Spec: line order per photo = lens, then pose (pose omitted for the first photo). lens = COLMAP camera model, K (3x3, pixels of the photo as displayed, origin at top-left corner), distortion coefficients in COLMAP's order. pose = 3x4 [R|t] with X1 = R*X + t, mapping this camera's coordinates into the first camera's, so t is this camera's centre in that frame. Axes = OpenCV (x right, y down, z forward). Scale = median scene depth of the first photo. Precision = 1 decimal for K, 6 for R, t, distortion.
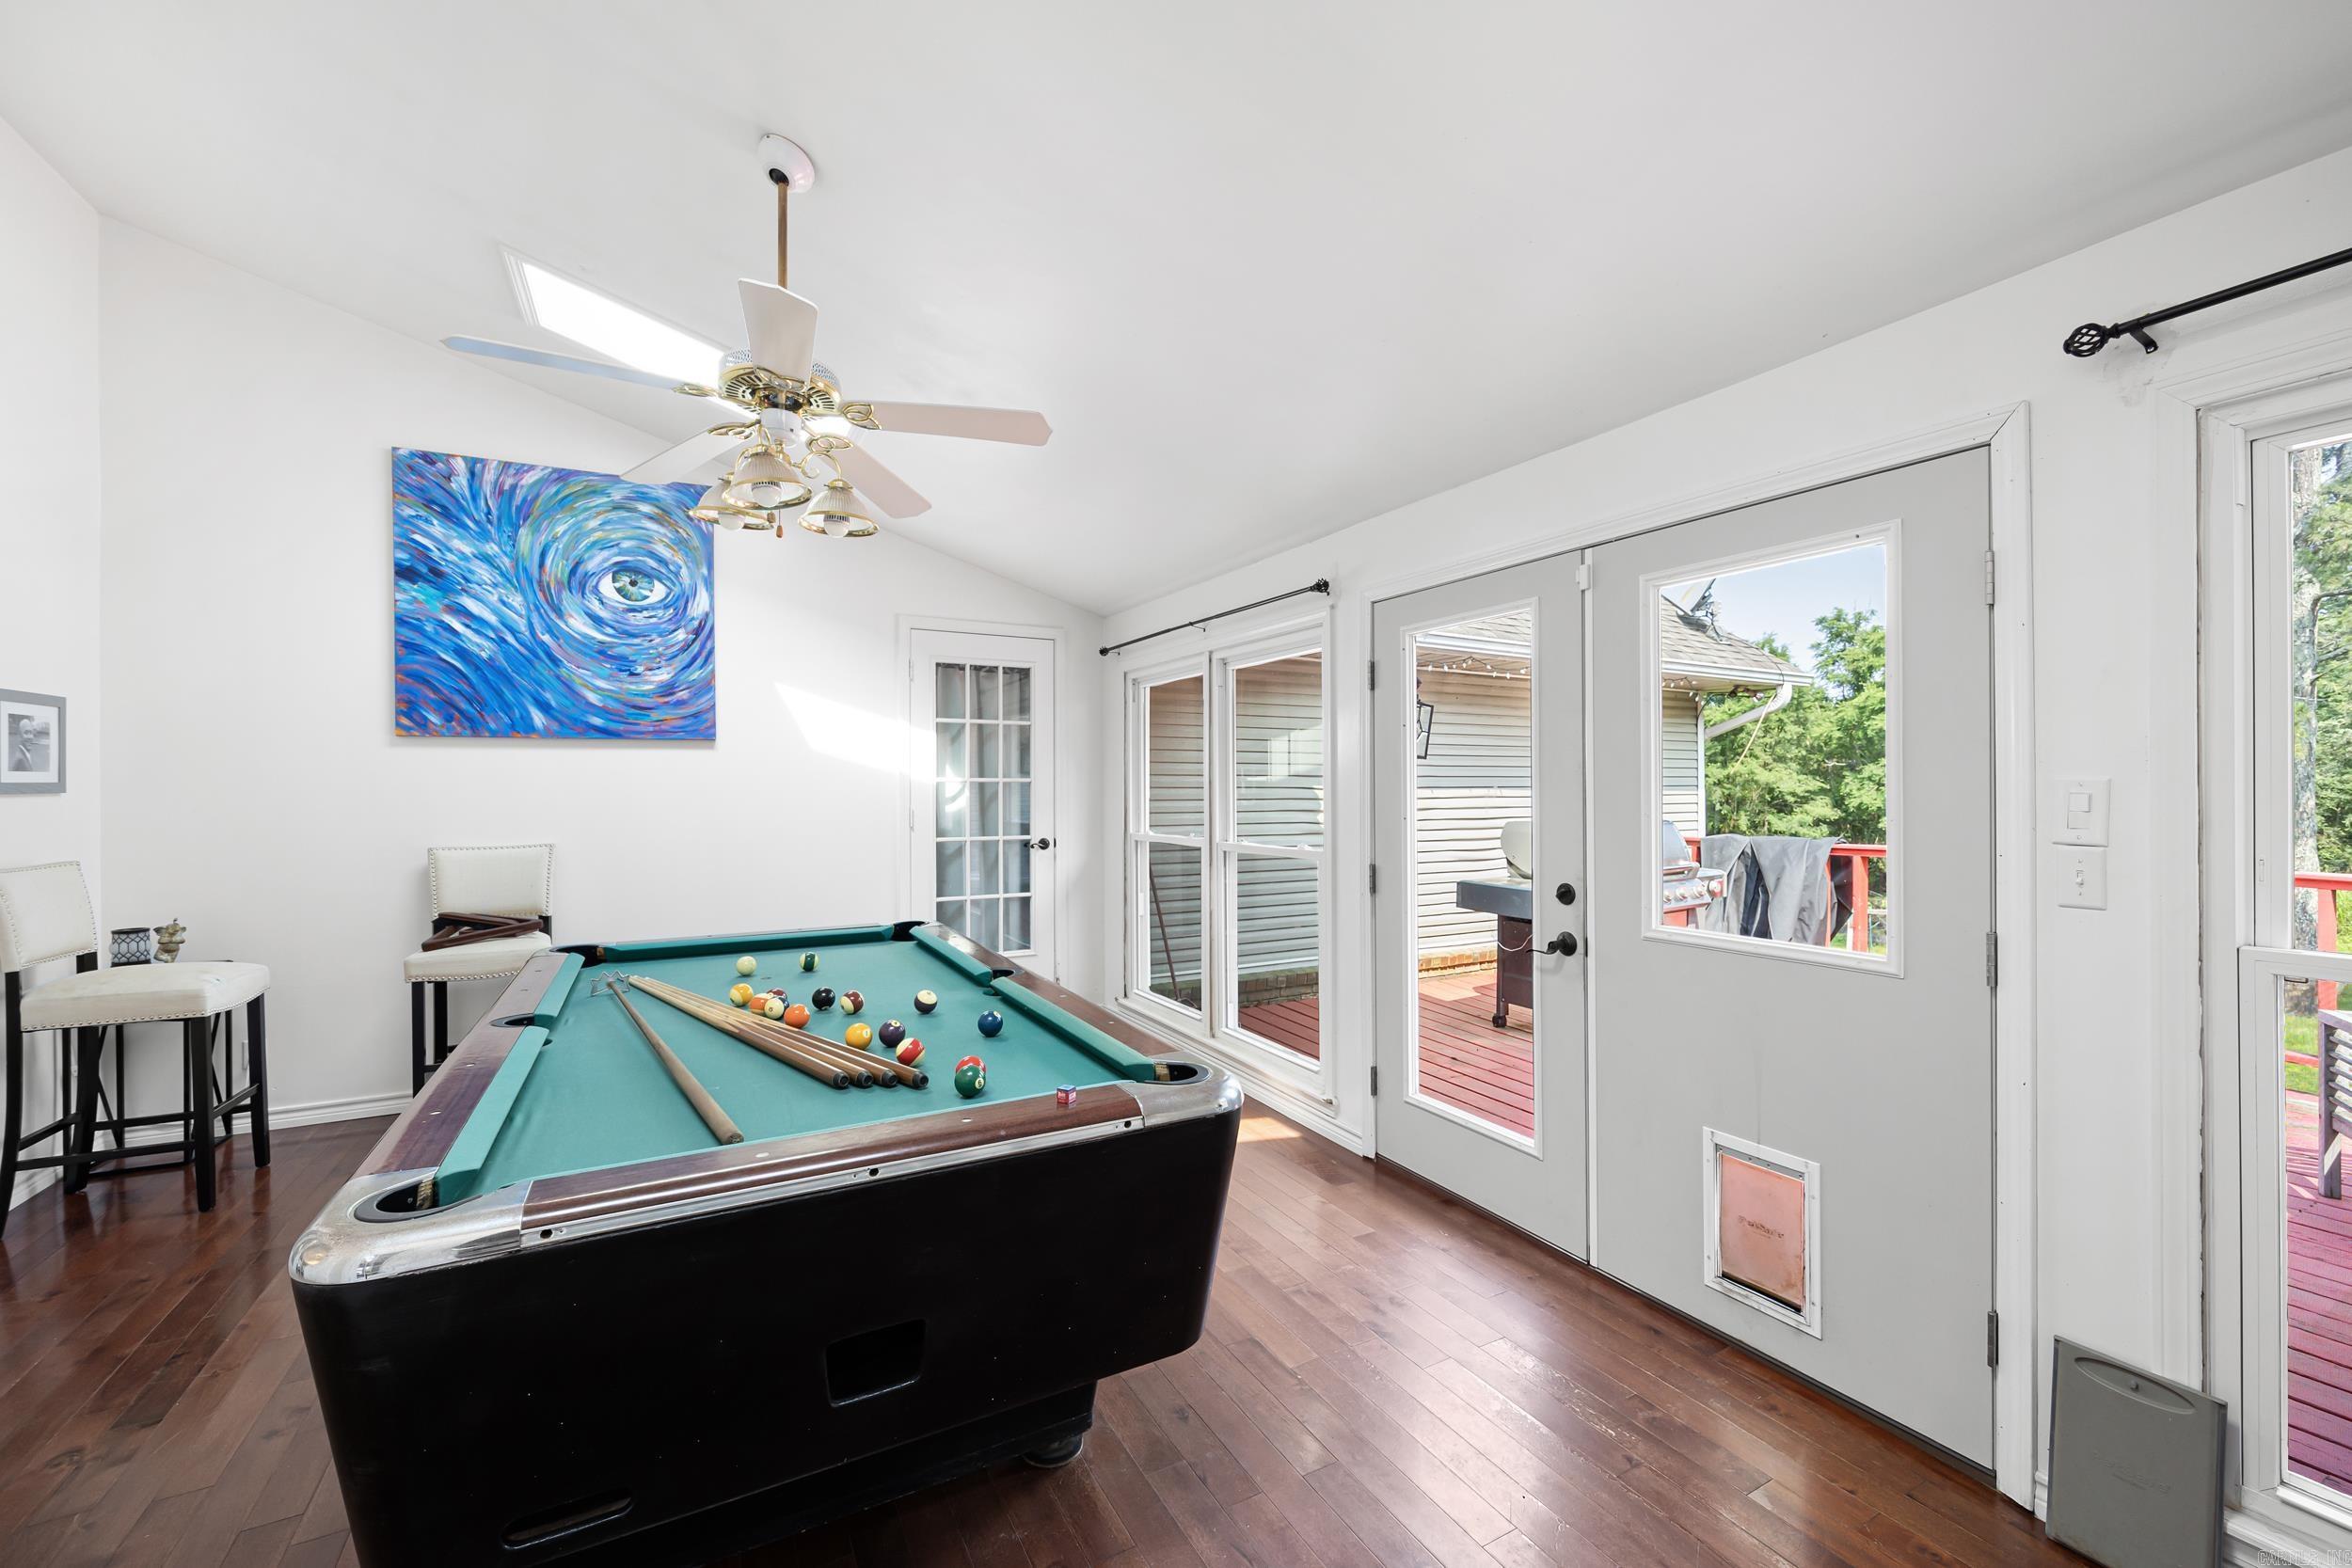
lens RADIAL K [[975.2, 0, 1184.5], [0, 975.2, 787.6], [0, 0, 1]] dist [-0.002162, -0.000274]
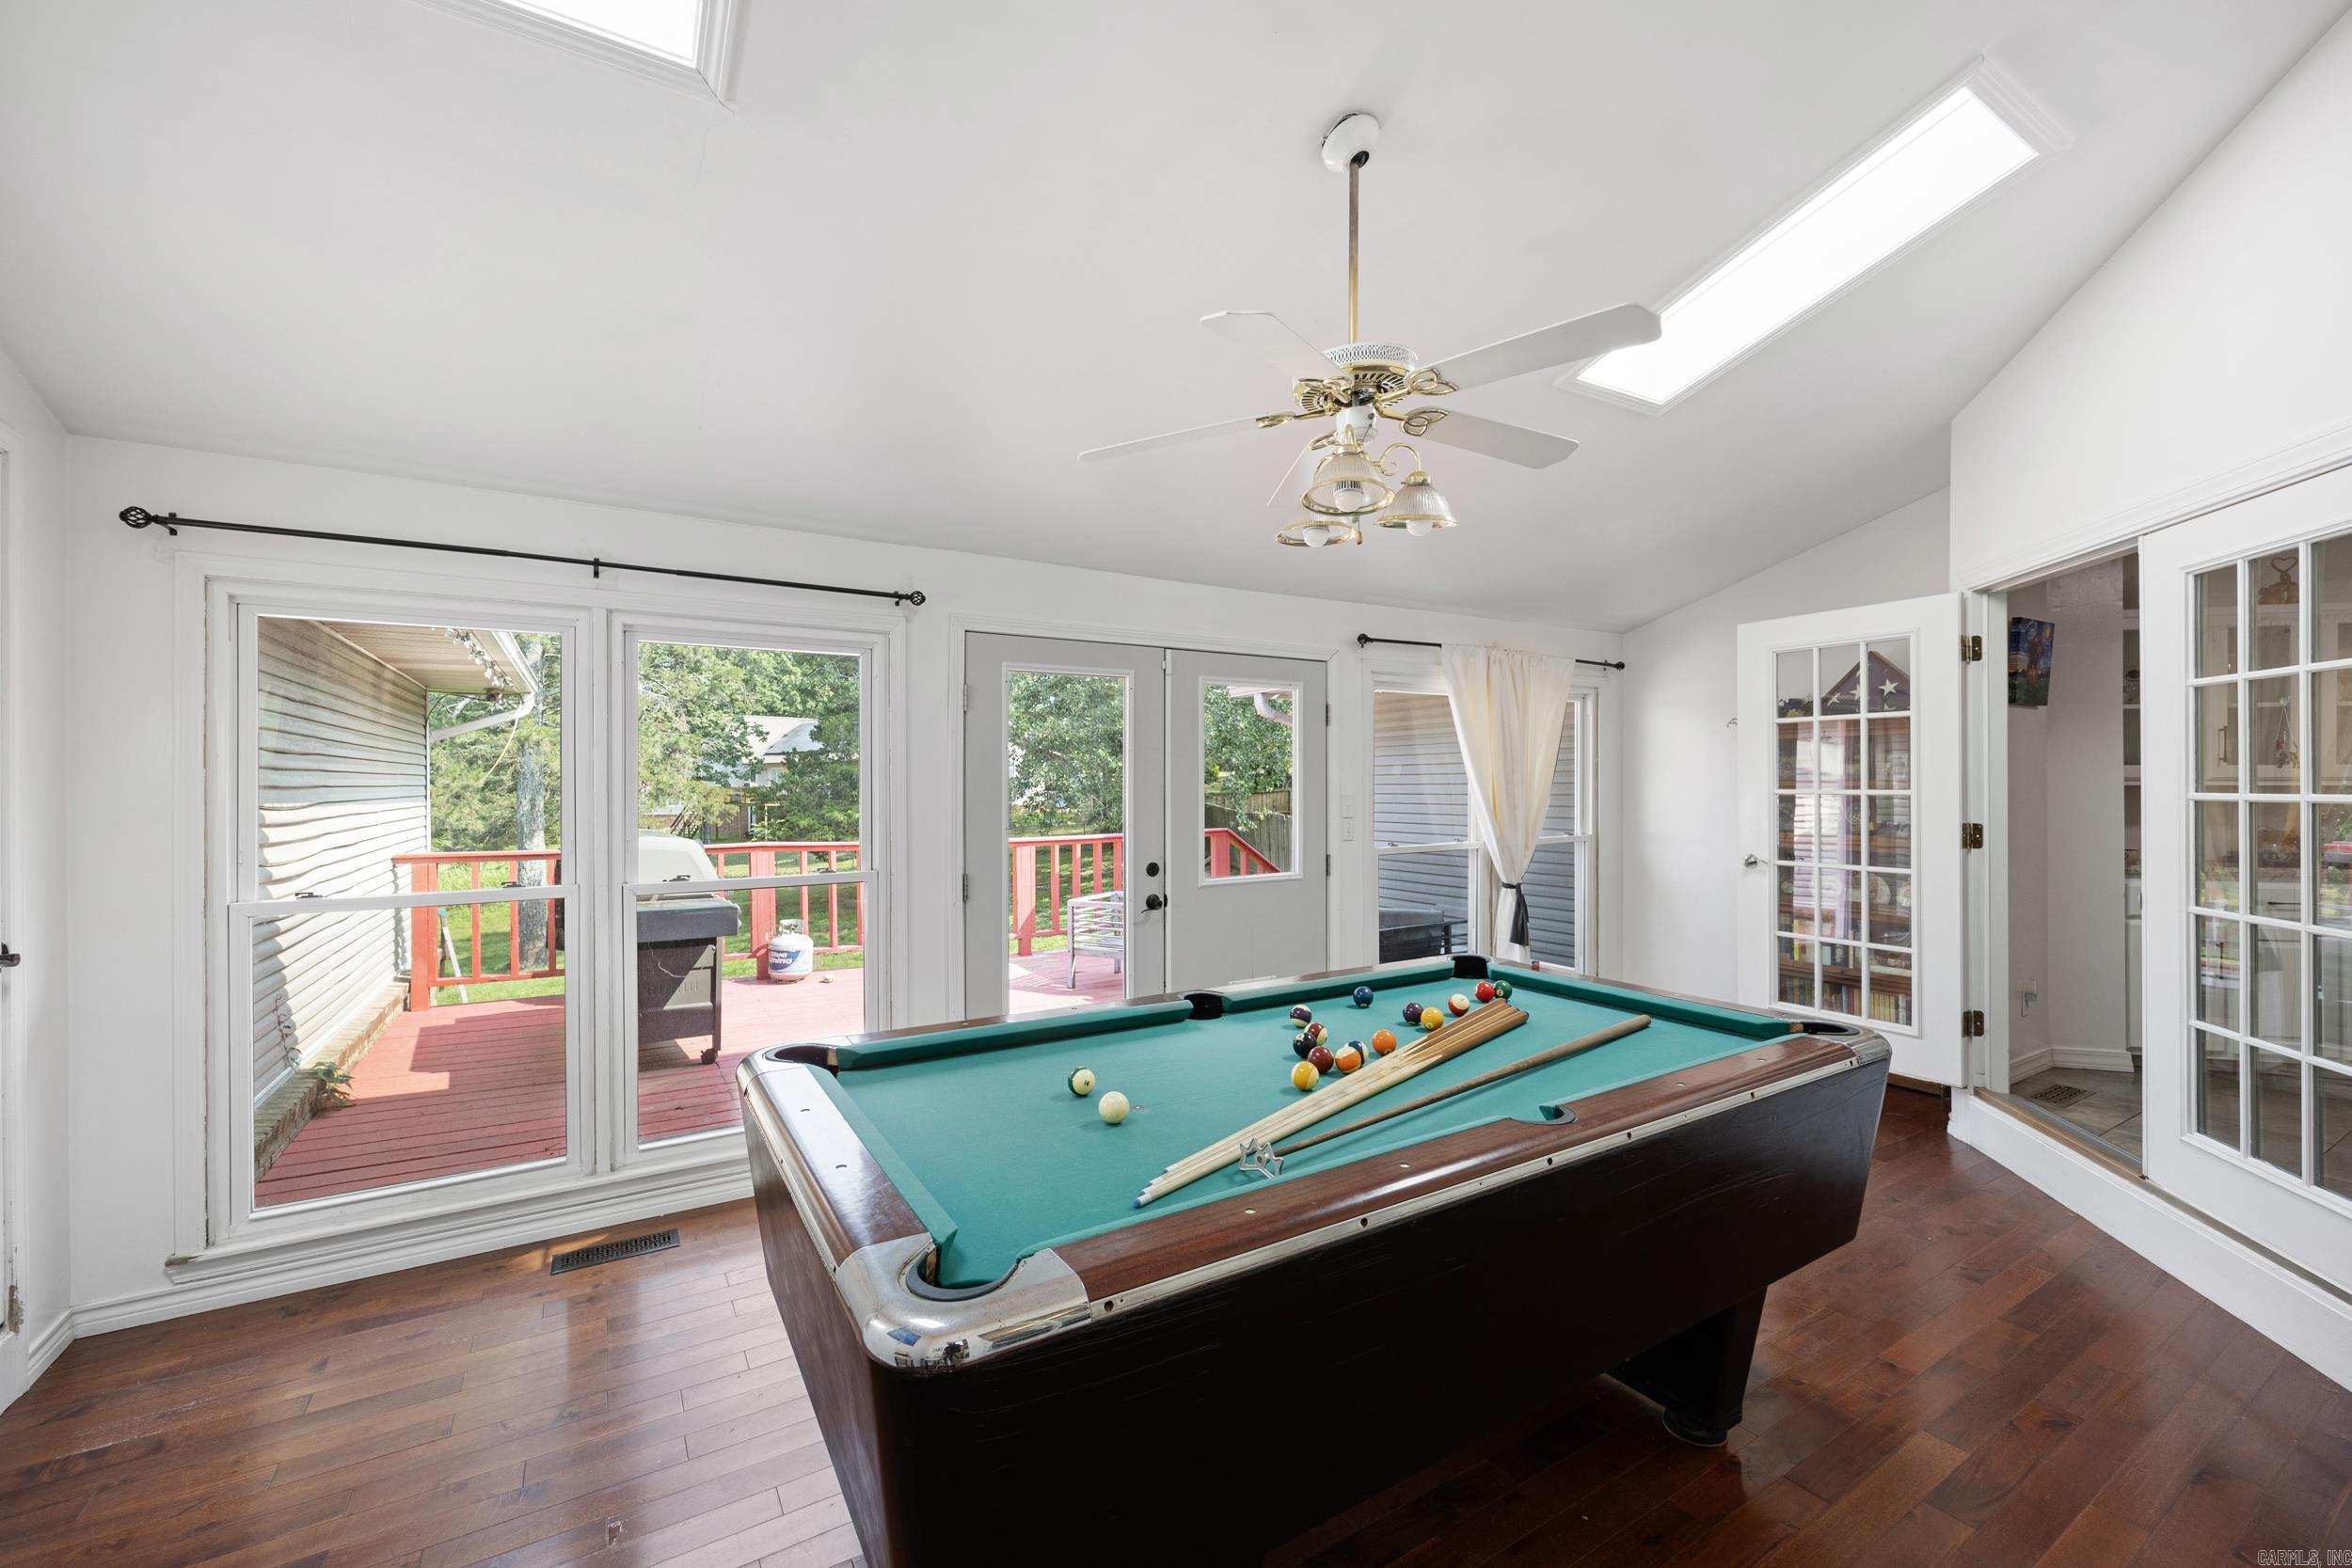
lens RADIAL K [[975.2, 0, 1184.6], [0, 975.2, 782.3], [0, 0, 1]] dist [-0.002162, -0.000274]
pose [[-0.053291, 0.002369, 0.998576, -1.131937], [0.005498, 0.999983, -0.002079, -0.023051], [-0.998564, 0.005380, -0.053303, 1.036026]]
